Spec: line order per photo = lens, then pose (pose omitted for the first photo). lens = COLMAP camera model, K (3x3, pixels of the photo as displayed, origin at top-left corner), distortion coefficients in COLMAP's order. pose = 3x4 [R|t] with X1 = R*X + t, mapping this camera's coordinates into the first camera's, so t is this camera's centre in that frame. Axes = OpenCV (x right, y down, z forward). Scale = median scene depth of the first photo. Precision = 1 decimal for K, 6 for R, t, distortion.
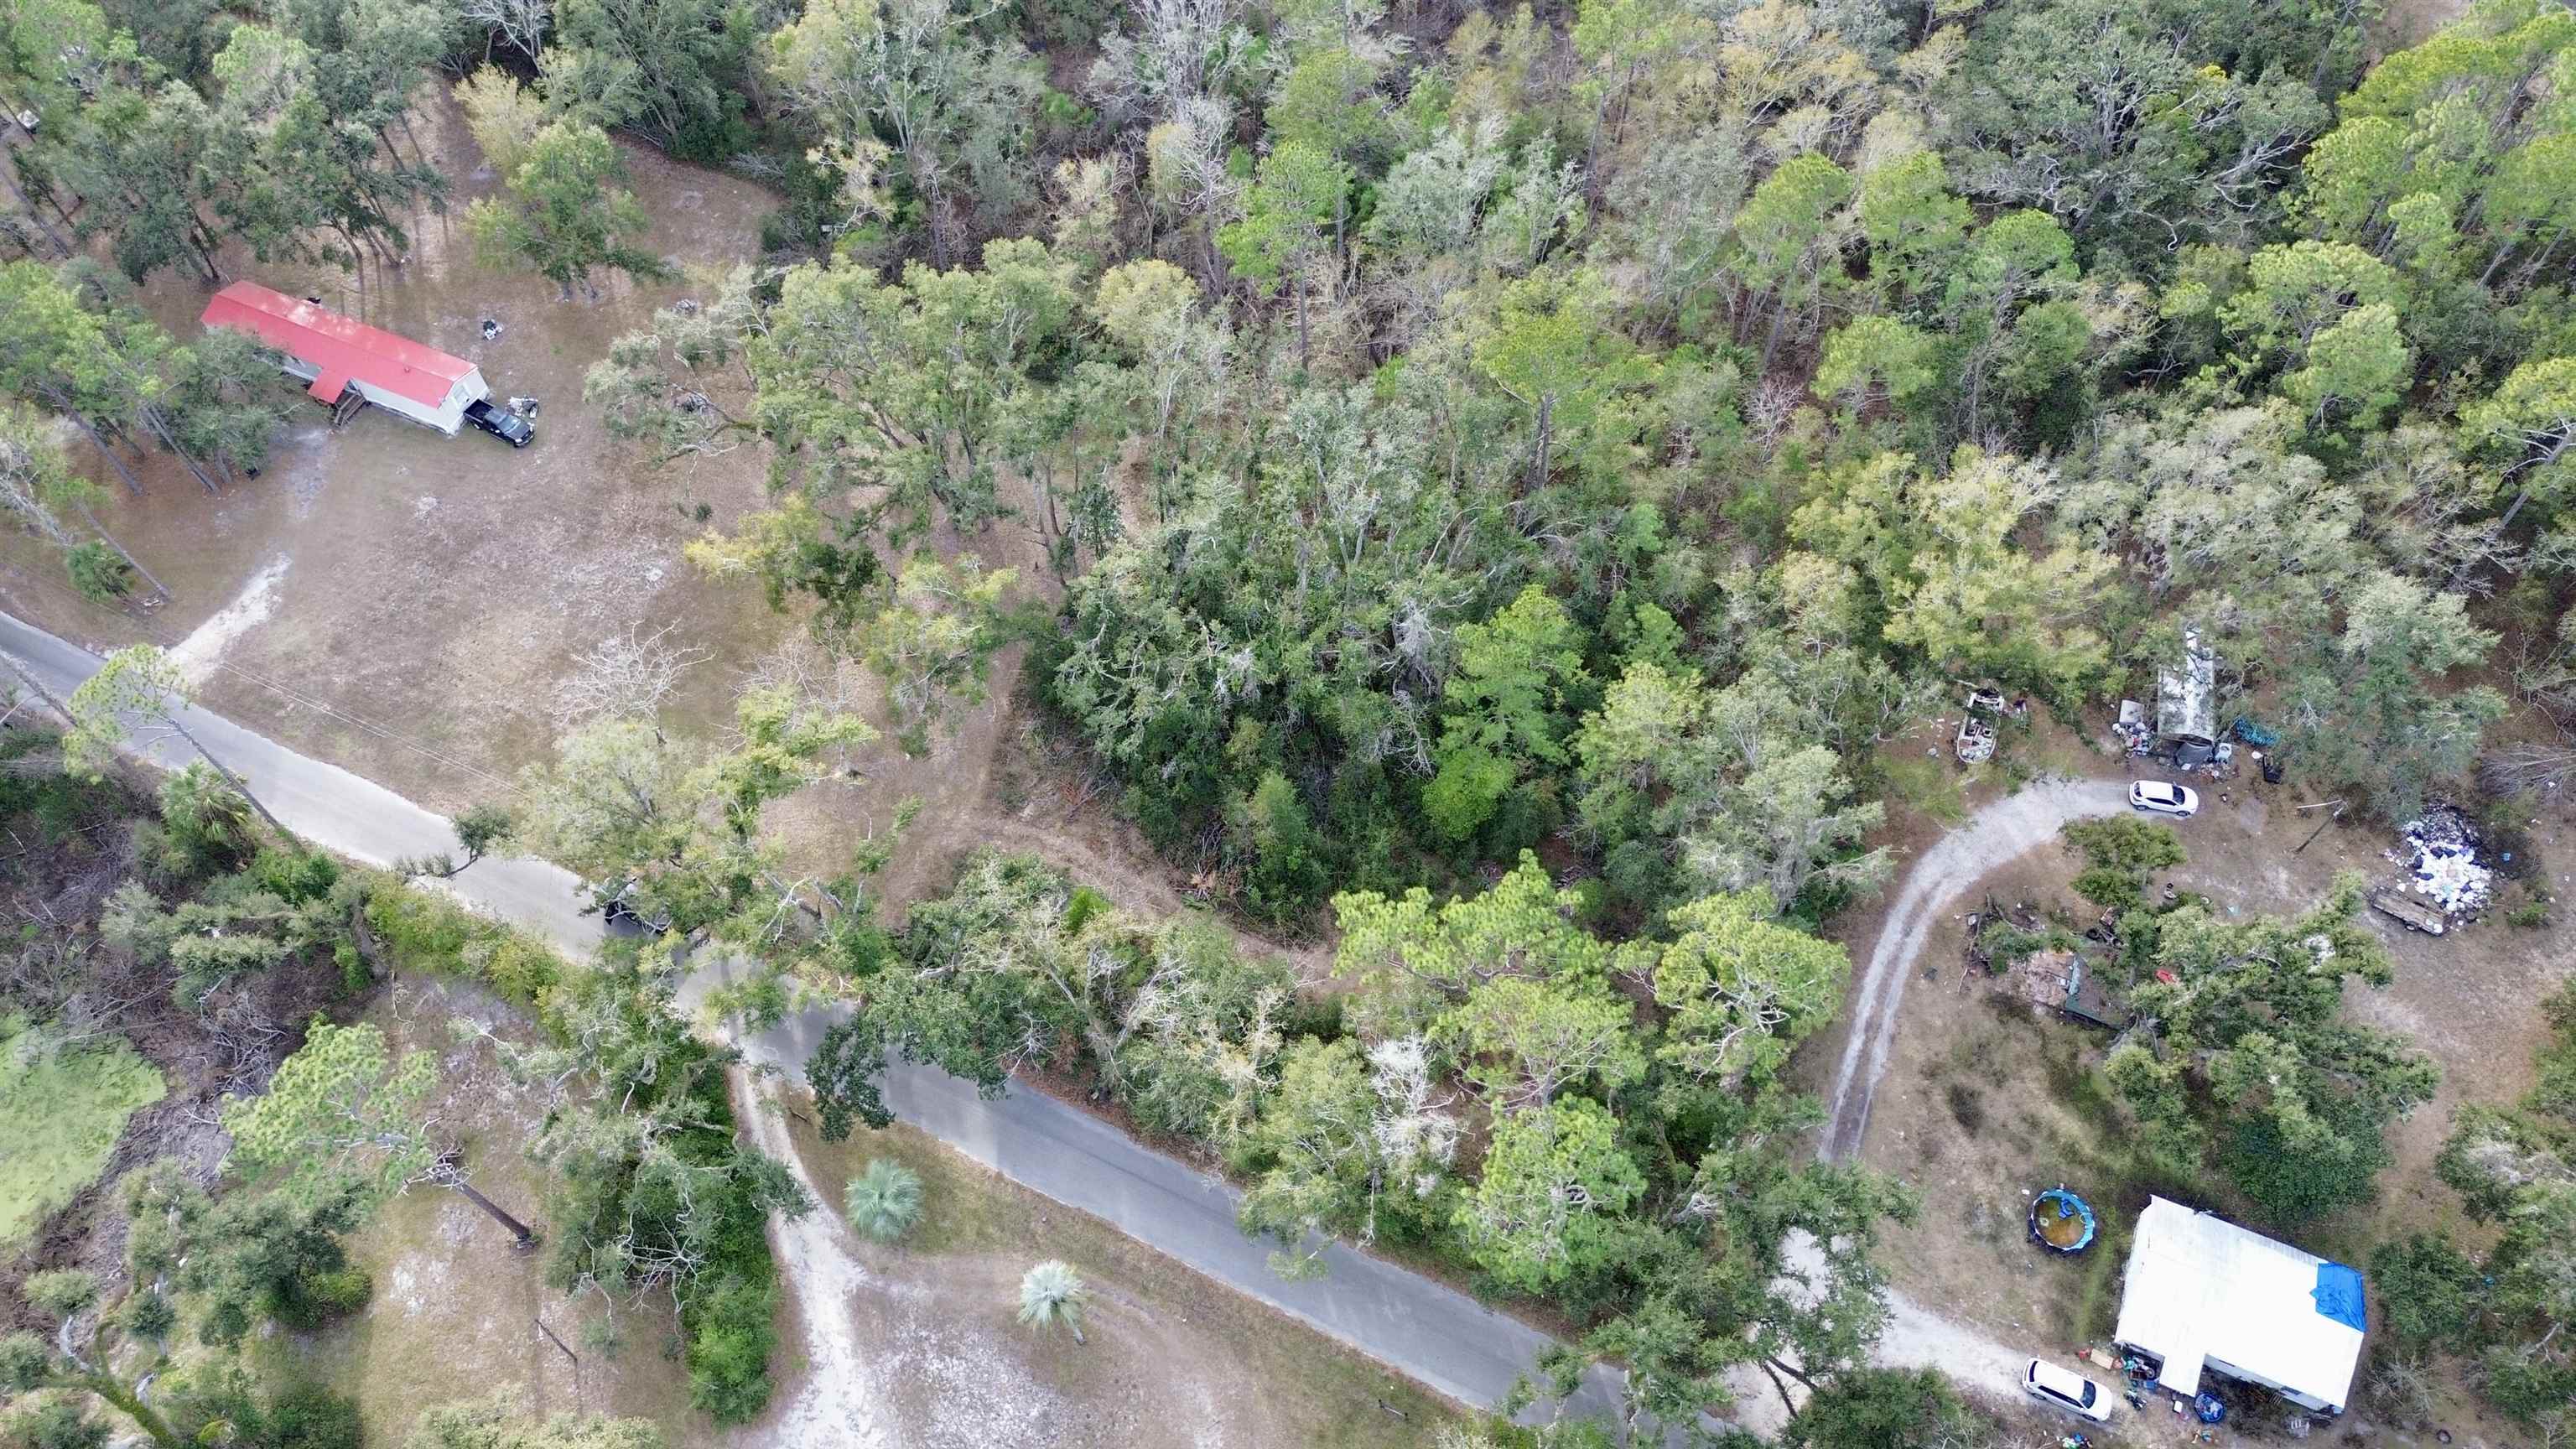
lens RADIAL K [[1814.6, 0, 1295.2], [0, 1814.6, 719.8], [0, 0, 1]] dist [0.076574, -0.073772]
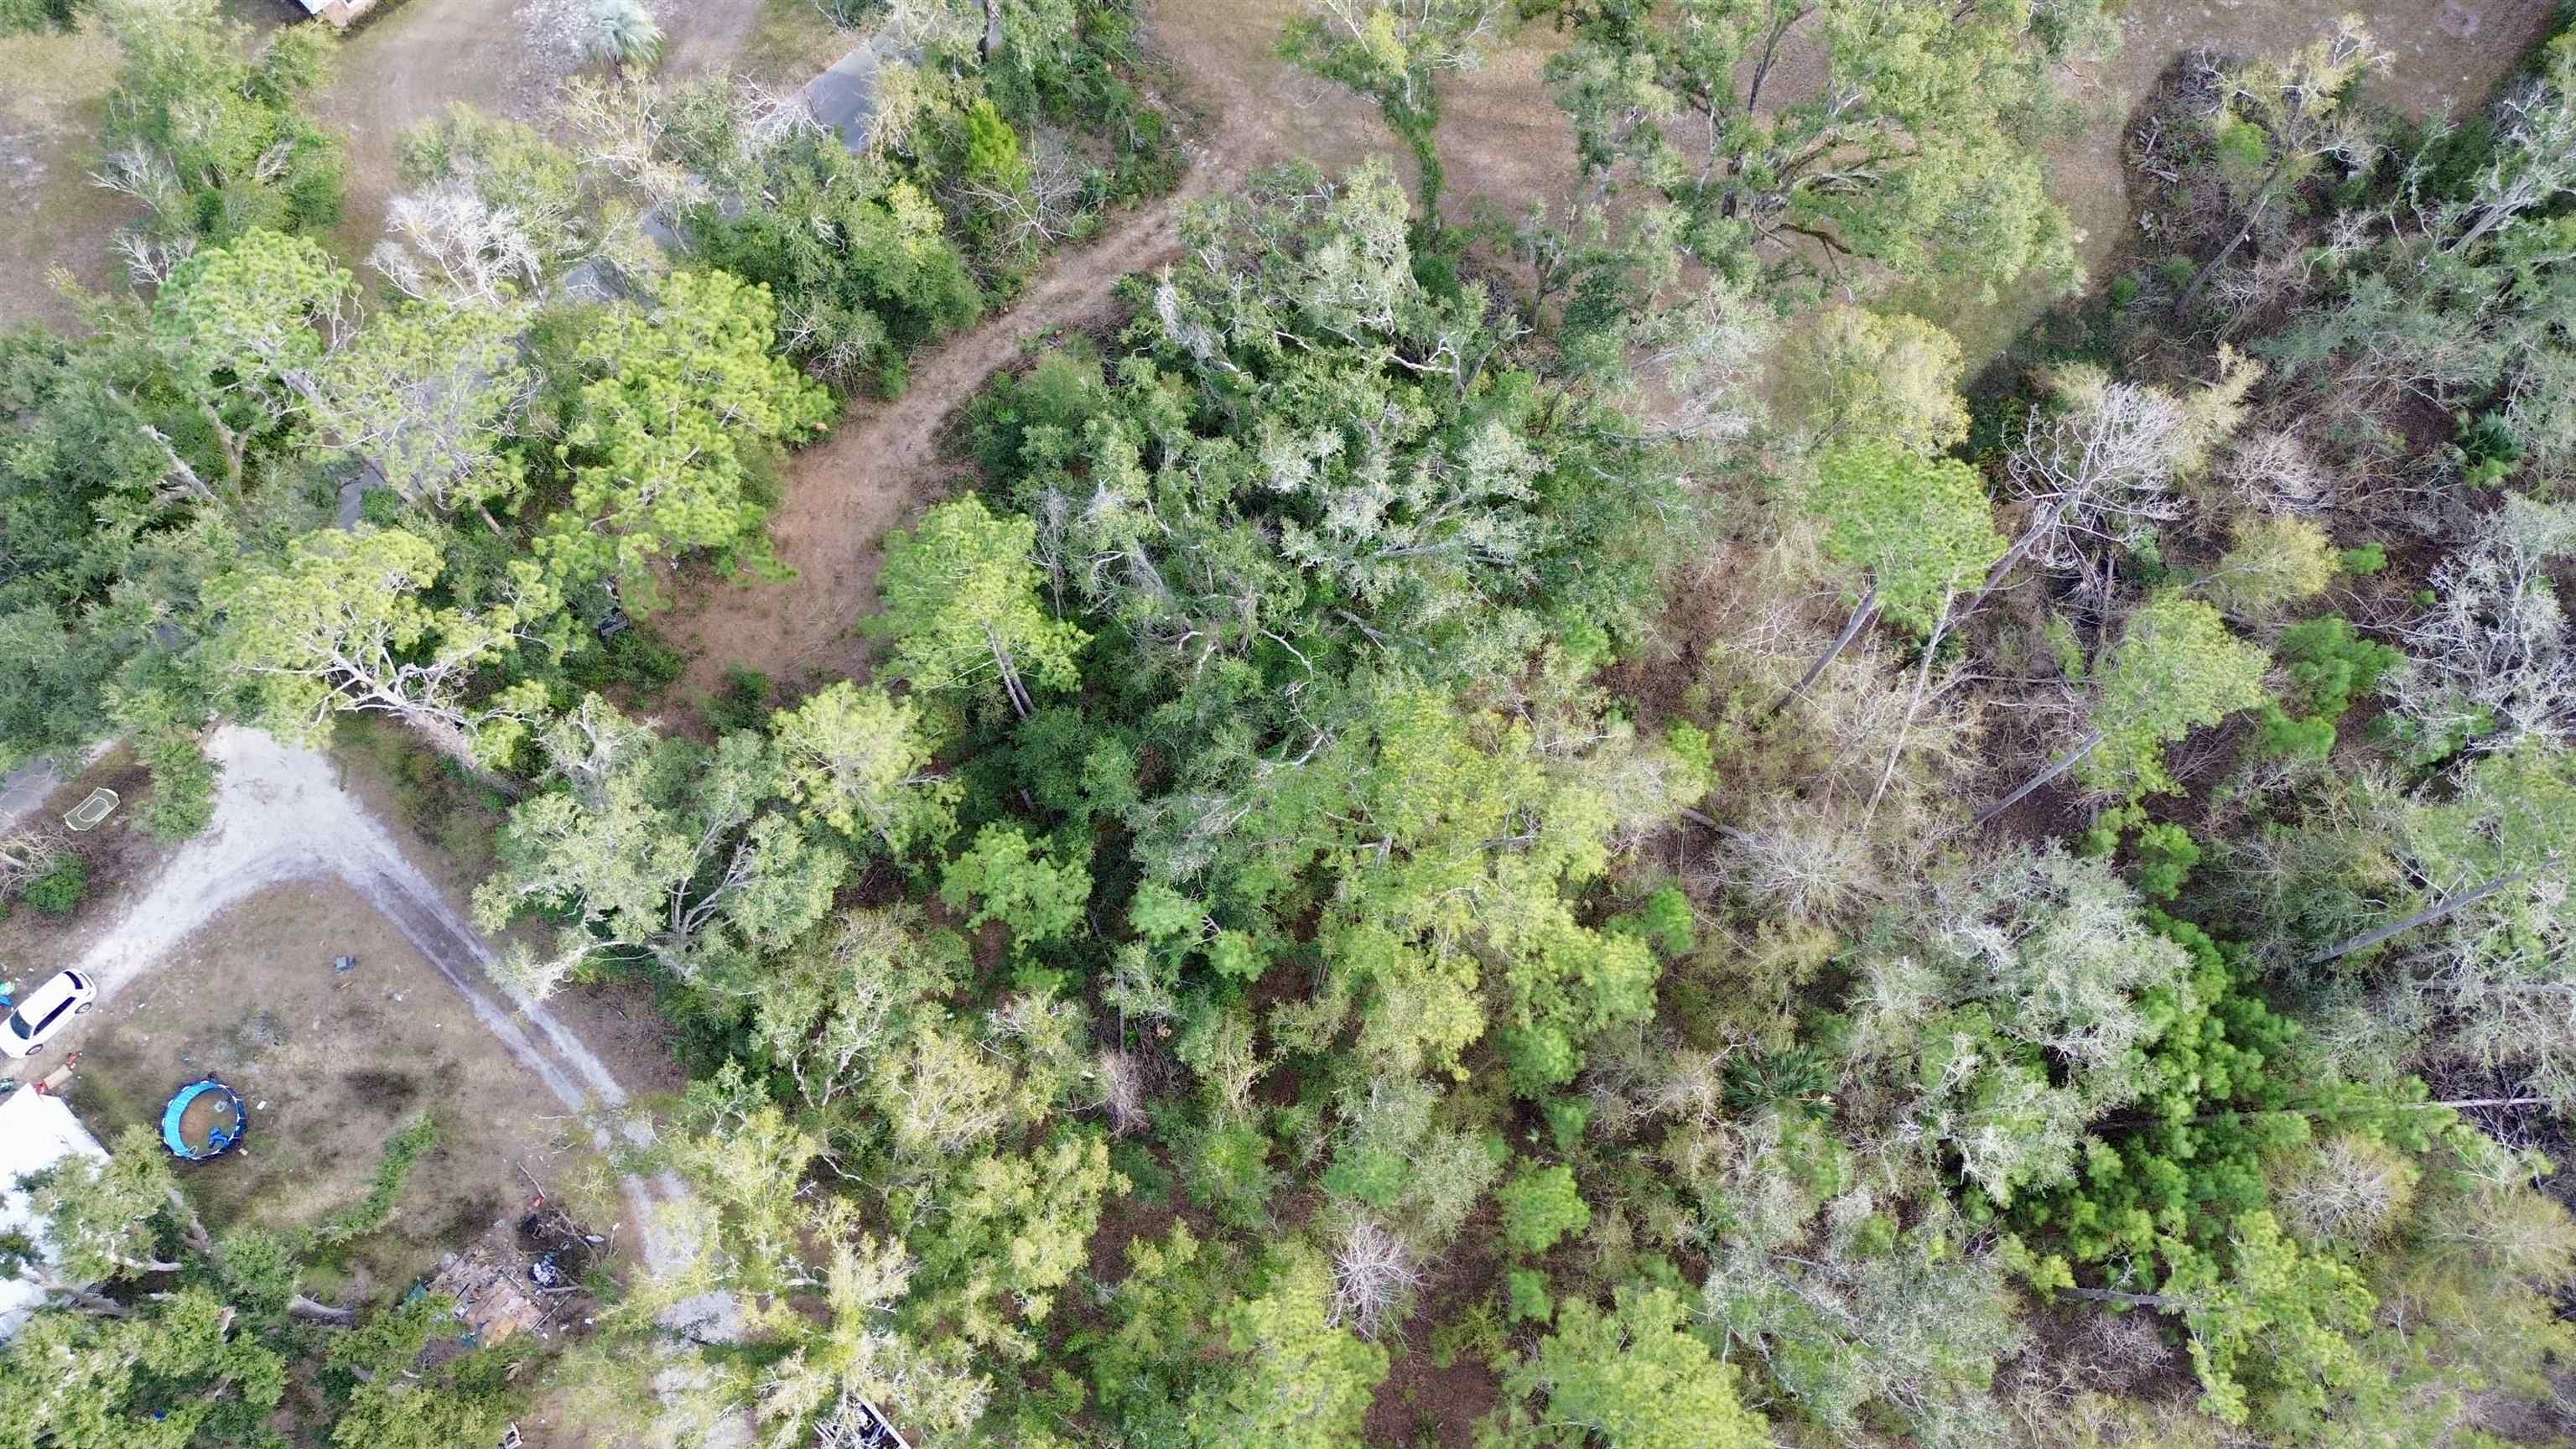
lens RADIAL K [[1814.6, 0, 1295.2], [0, 1814.6, 719.8], [0, 0, 1]] dist [0.076574, -0.073772]
pose [[-0.337201, 0.904044, -0.262677, 0.285118], [-0.789743, -0.119757, 0.601635, -0.514586], [0.512447, 0.410319, 0.754345, 0.521700]]
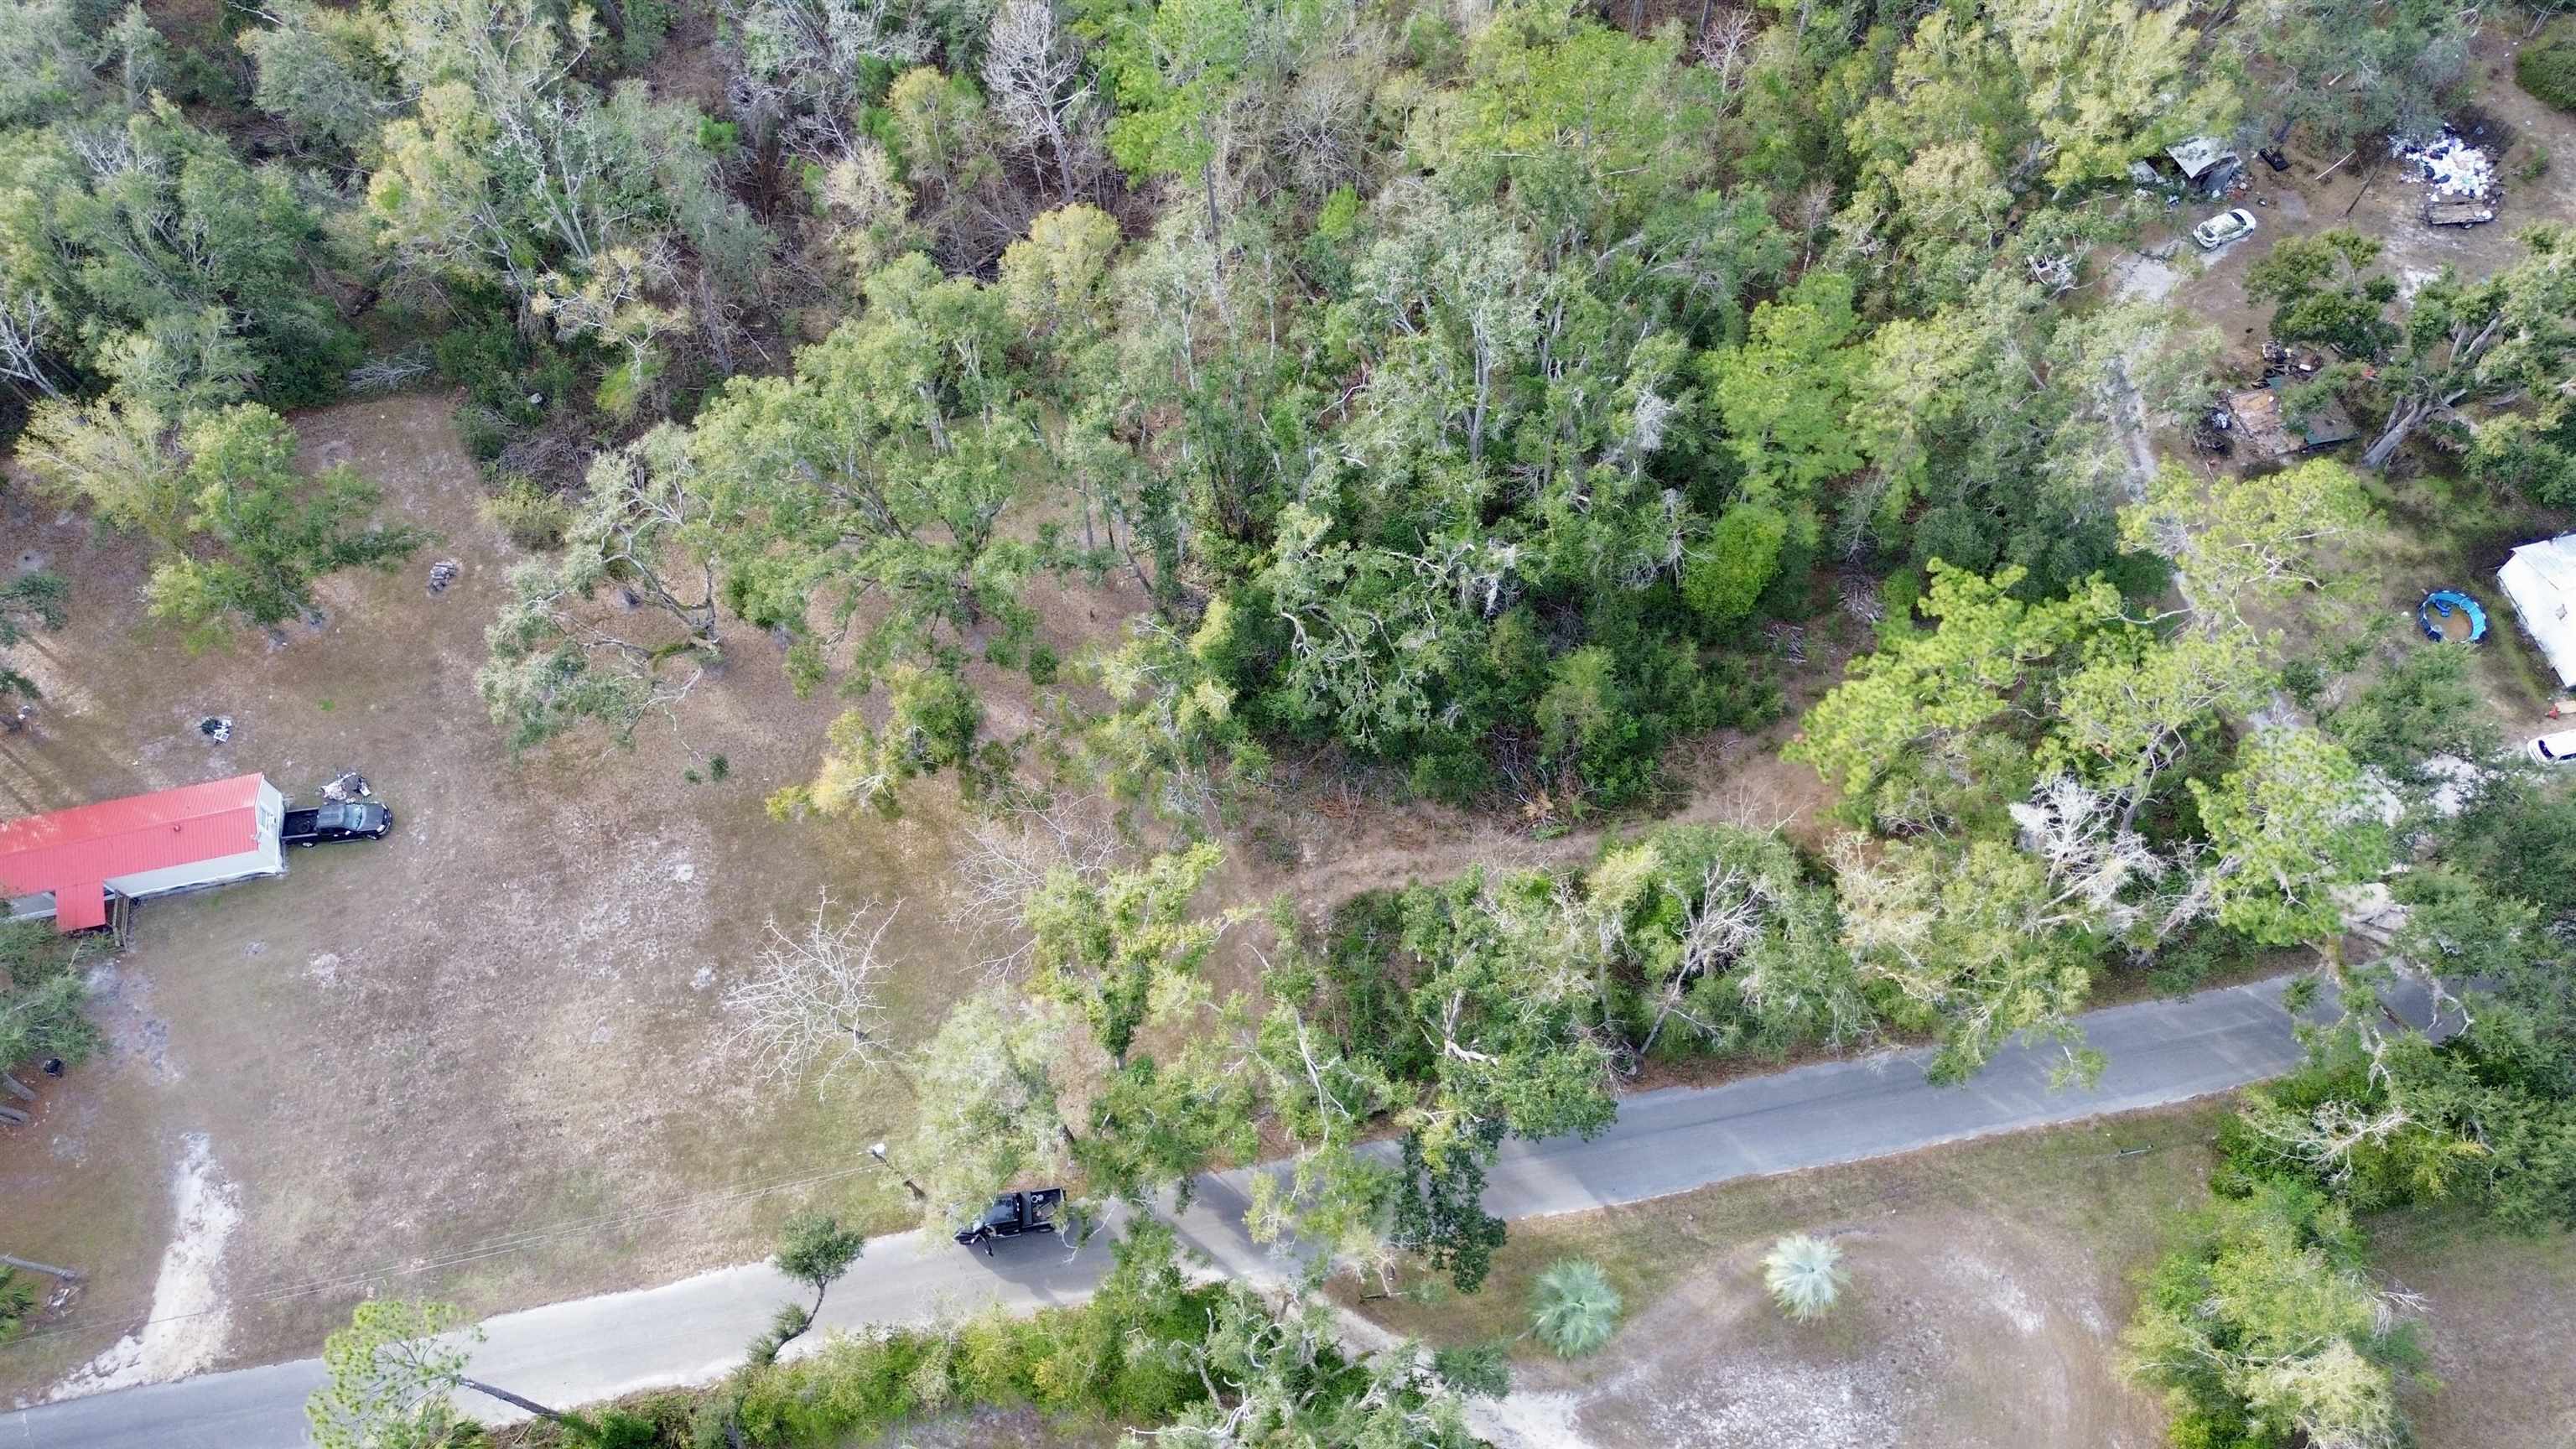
lens RADIAL K [[1817.2, 0, 1294.9], [0, 1817.2, 721.8], [0, 0, 1]] dist [0.077975, -0.075992]
pose [[0.805976, -0.520778, 0.281412, -0.378898], [0.502896, 0.853170, 0.138550, -0.128753], [-0.312246, 0.029853, 0.949532, 0.214464]]
